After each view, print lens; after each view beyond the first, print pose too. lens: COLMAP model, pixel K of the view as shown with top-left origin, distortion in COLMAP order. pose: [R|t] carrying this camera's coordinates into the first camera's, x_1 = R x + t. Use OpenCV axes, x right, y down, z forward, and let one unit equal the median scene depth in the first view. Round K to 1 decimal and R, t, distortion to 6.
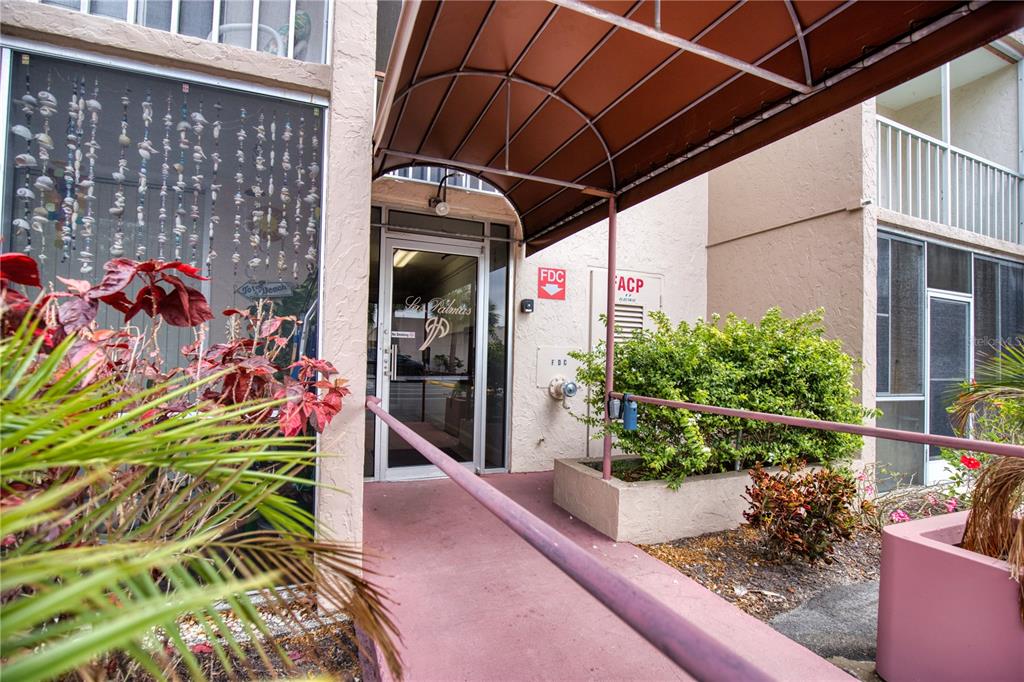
lens RADIAL K [[468.9, 0, 509.6], [0, 468.9, 347.6], [0, 0, 1]] dist [-0.034684, 0.006995]
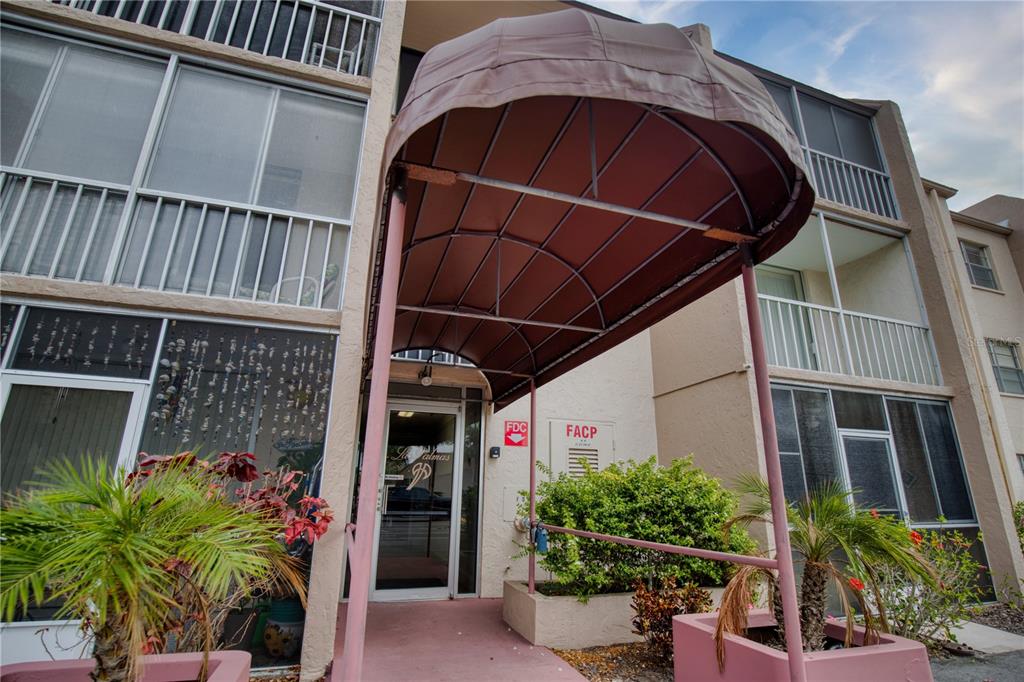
lens RADIAL K [[468.9, 0, 502.5], [0, 468.9, 348.3], [0, 0, 1]] dist [-0.034684, 0.006995]
pose [[0.996437, -0.032732, -0.077725, 0.271363], [0.009767, 0.960199, -0.279145, -0.011286], [0.083768, 0.277391, 0.957098, -0.452161]]
